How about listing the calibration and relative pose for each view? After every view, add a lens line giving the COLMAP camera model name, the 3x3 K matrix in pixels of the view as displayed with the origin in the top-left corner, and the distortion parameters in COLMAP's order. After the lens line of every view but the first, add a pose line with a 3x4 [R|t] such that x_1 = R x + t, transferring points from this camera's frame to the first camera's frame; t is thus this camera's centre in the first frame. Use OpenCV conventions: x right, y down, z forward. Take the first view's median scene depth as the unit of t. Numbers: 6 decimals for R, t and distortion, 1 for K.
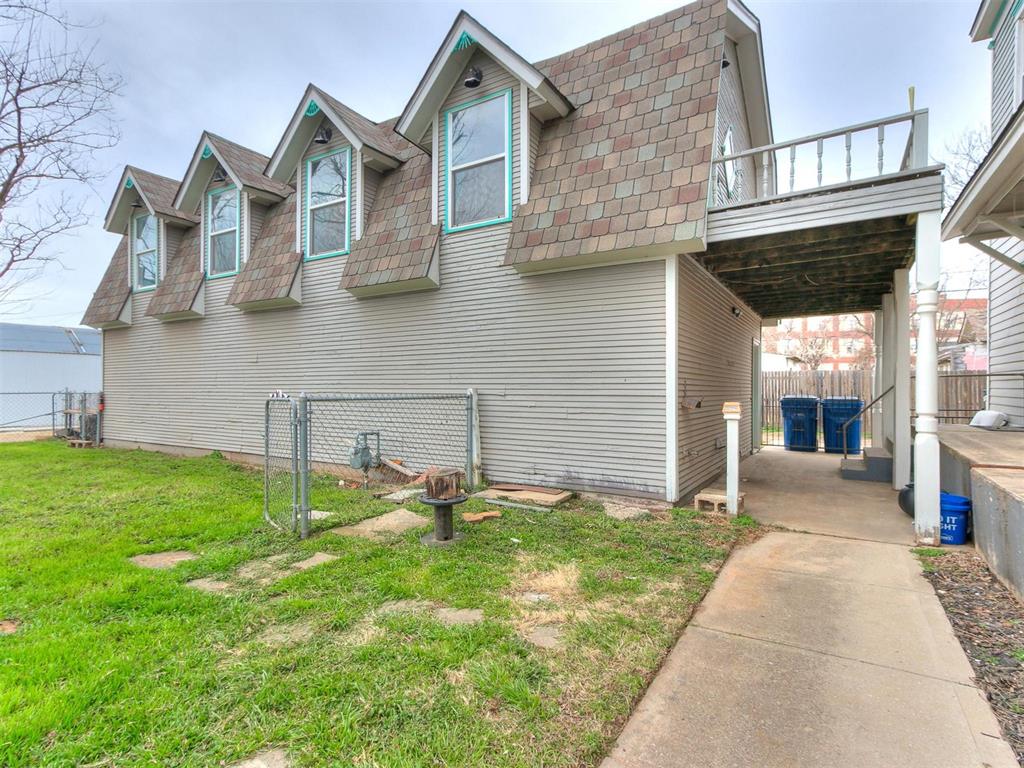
lens RADIAL K [[544.2, 0, 477.5], [0, 544.2, 382.7], [0, 0, 1]] dist [0.019620, -0.009756]
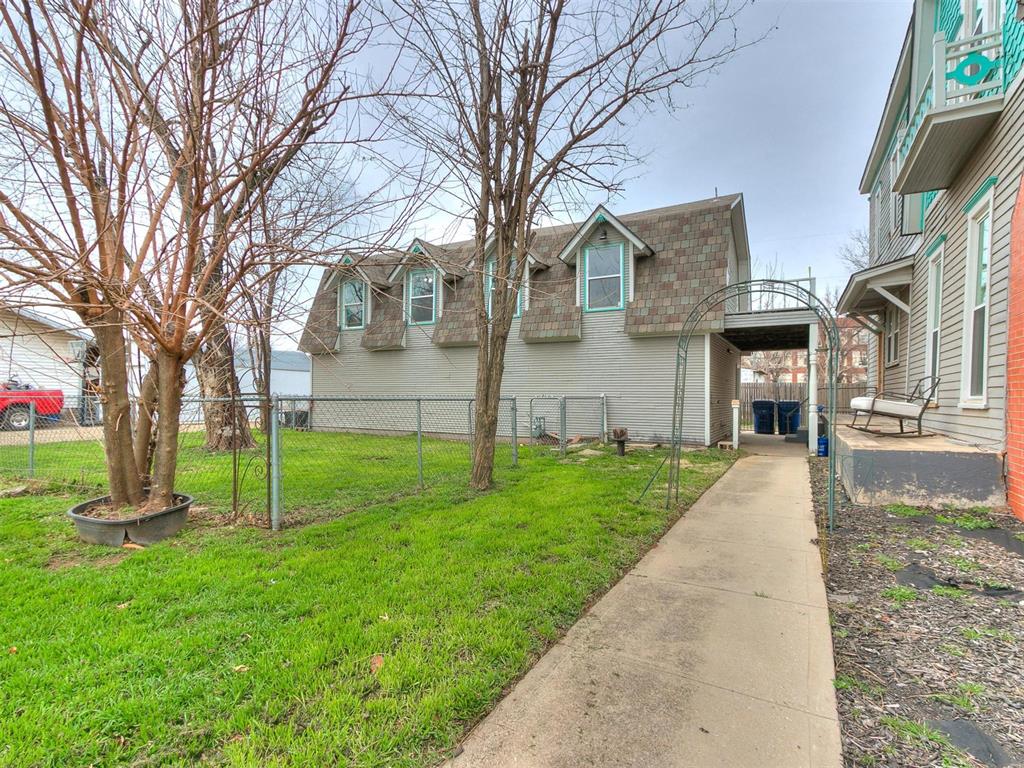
lens RADIAL K [[531.7, 0, 491.5], [0, 531.7, 385.6], [0, 0, 1]] dist [-0.002241, 0.000271]
pose [[0.998241, 0.005510, 0.059028, -0.525060], [-0.005219, 0.999974, -0.005075, -0.006278], [-0.059055, 0.004758, 0.998243, -0.889454]]
